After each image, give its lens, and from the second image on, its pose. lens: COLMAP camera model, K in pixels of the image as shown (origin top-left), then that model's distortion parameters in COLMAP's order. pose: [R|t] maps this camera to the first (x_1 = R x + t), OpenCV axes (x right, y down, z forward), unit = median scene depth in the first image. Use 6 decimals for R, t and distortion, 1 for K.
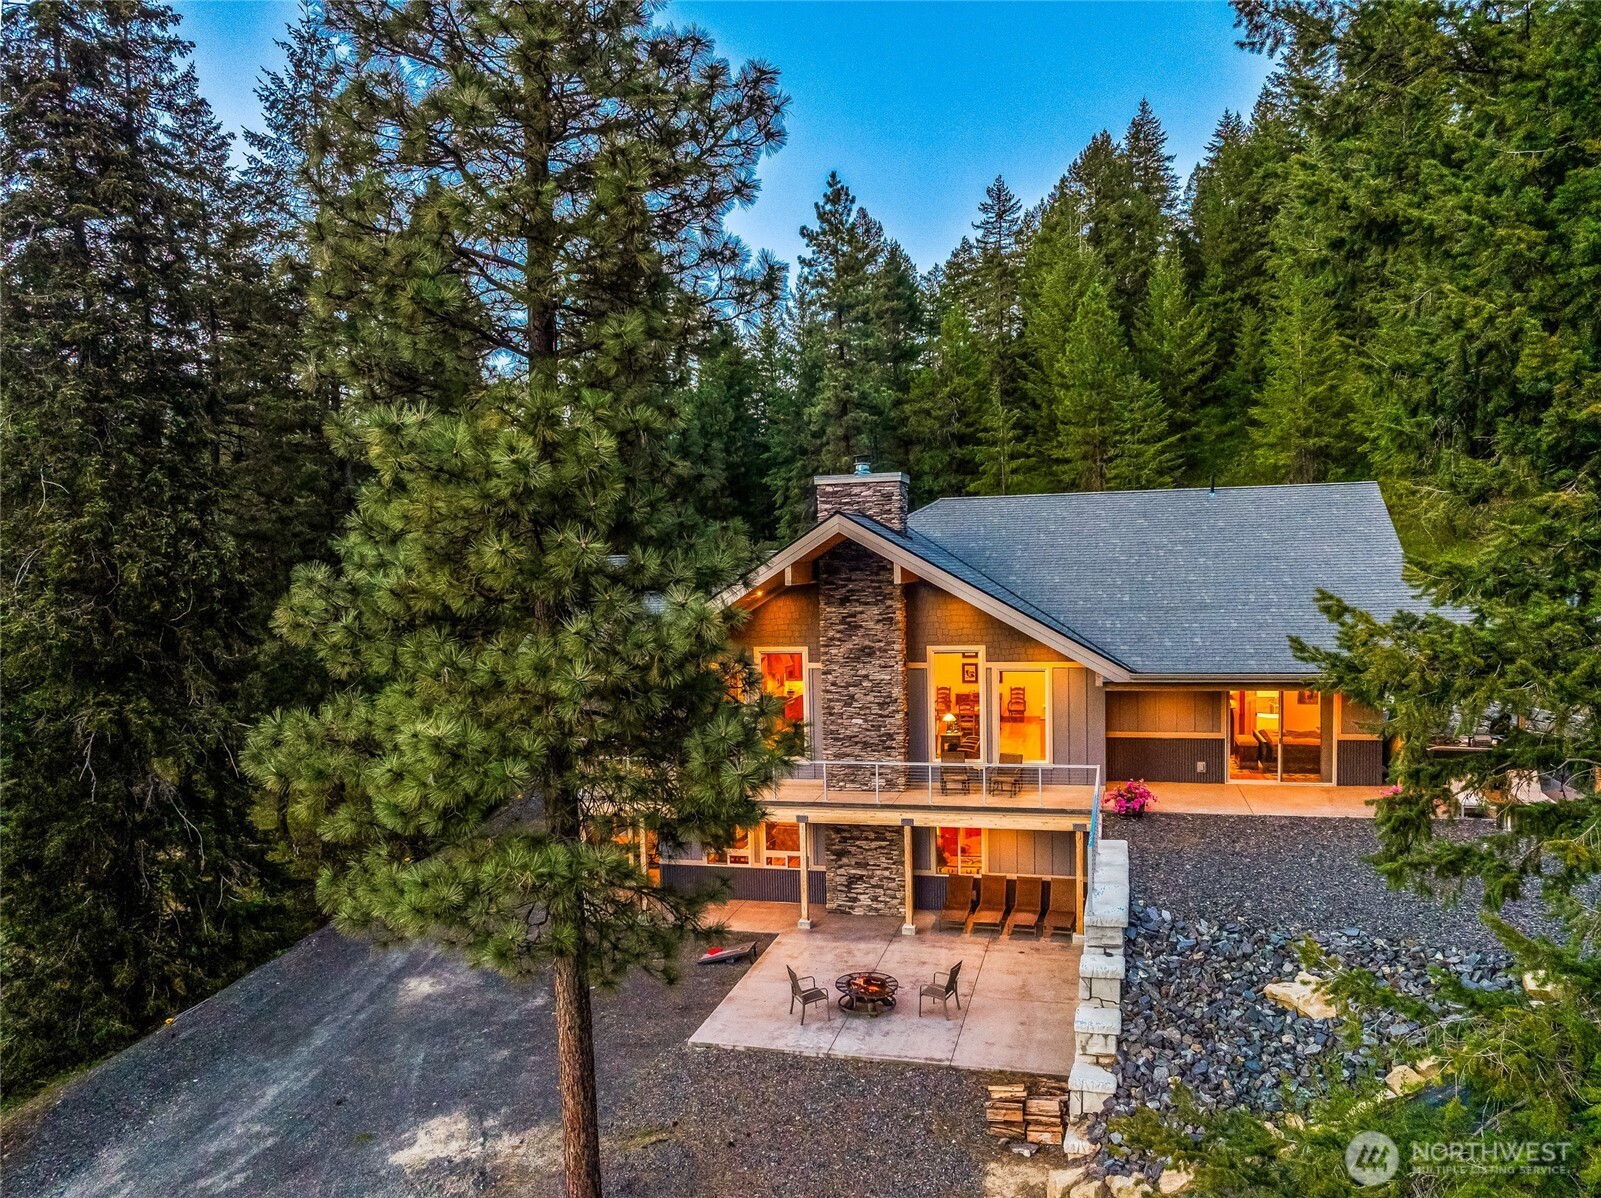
lens RADIAL K [[1141.2, 0, 799.2], [0, 1141.2, 652.3], [0, 0, 1]] dist [-0.026850, 0.009656]
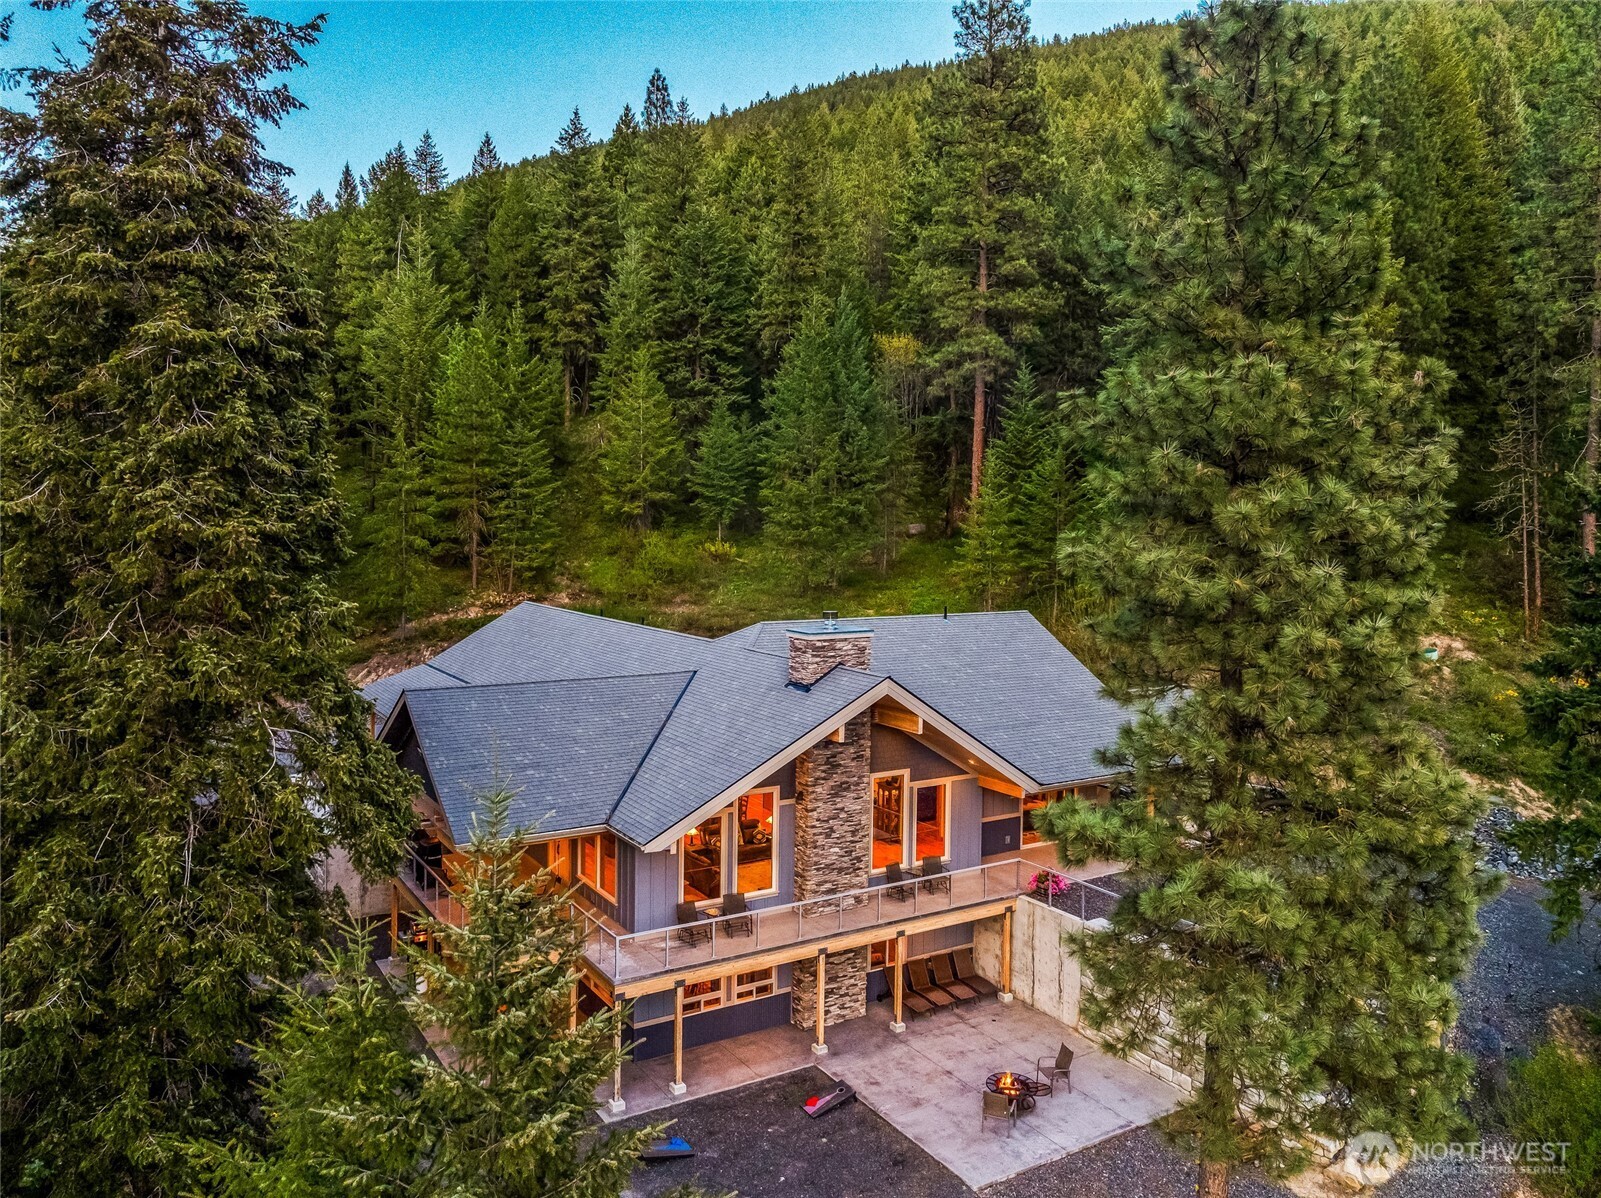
lens RADIAL K [[1141.2, 0, 783.0], [0, 1141.2, 539.9], [0, 0, 1]] dist [-0.026850, 0.009656]
pose [[0.683153, 0.023933, 0.729883, -0.805931], [0.023113, 0.998254, -0.054366, -0.183337], [-0.729909, 0.054010, 0.681407, 0.260803]]
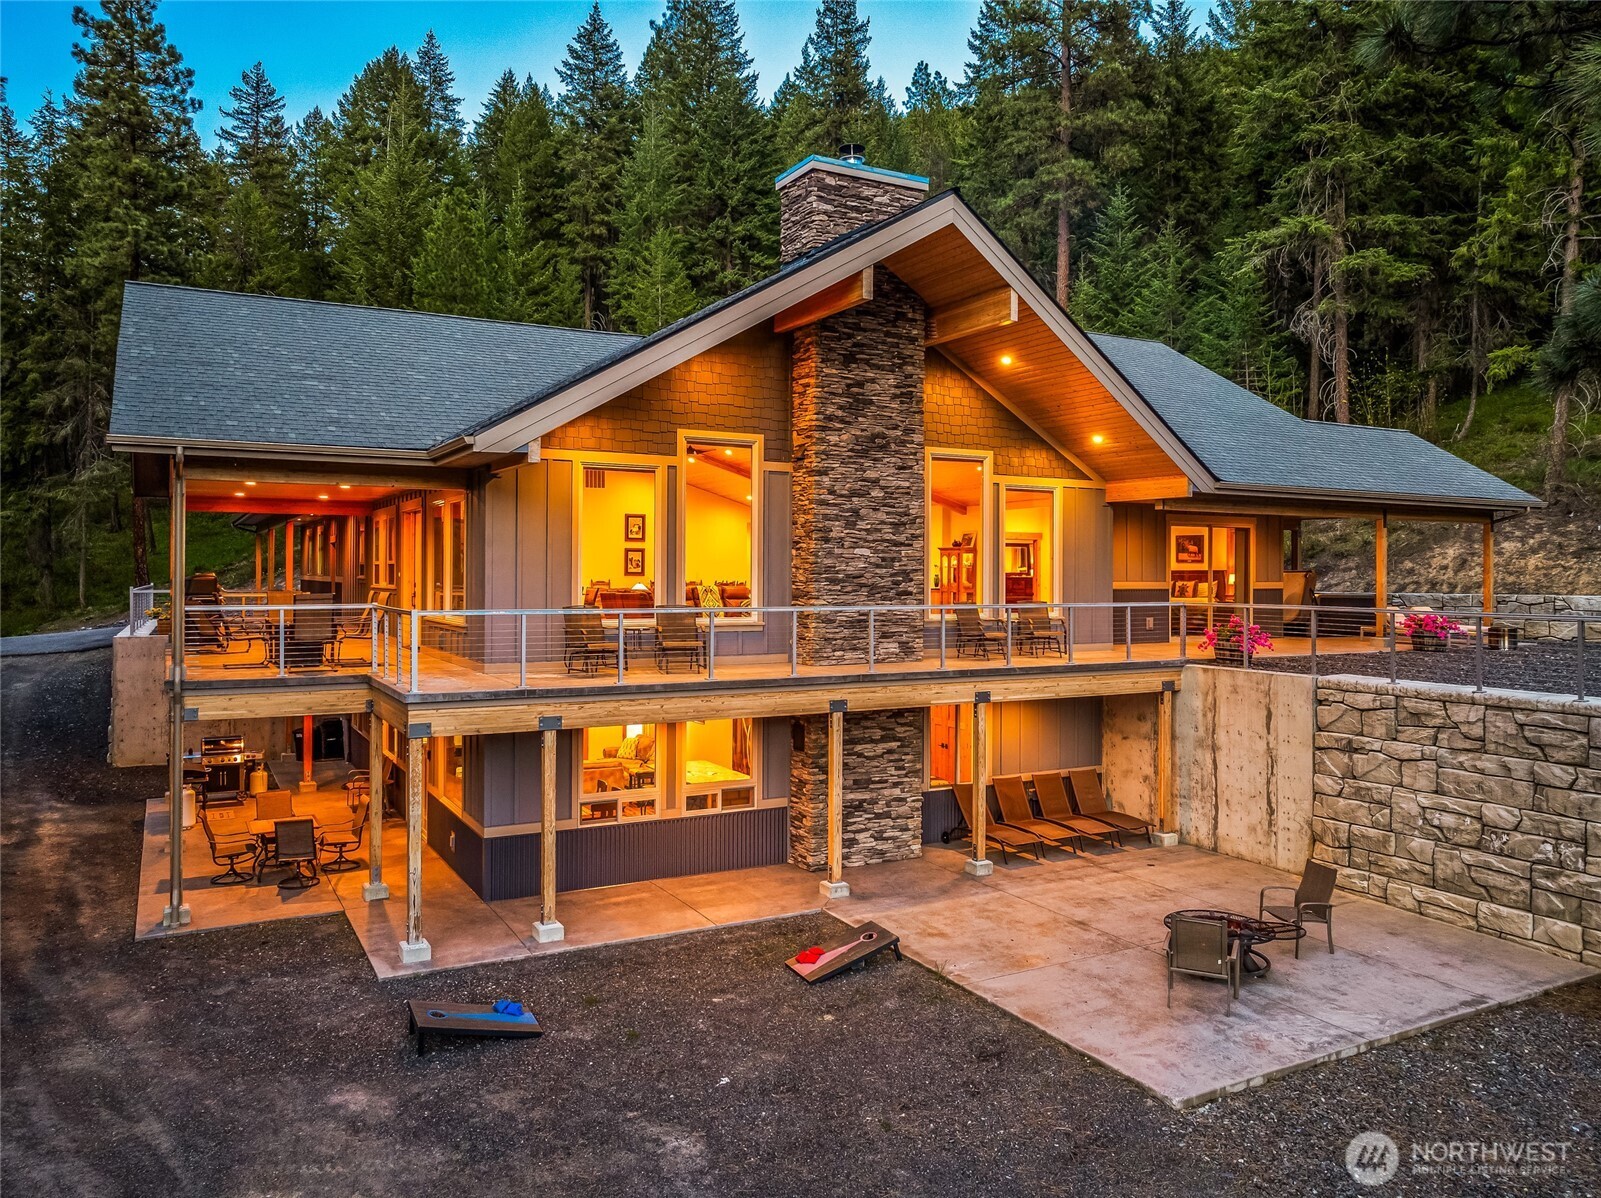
lens RADIAL K [[1141.2, 0, 783.9], [0, 1141.2, 566.9], [0, 0, 1]] dist [-0.026850, 0.009656]
pose [[0.722511, 0.034415, 0.690502, -0.416001], [0.027185, 0.996574, -0.078115, 0.116947], [-0.690825, 0.075210, 0.719100, 0.577842]]
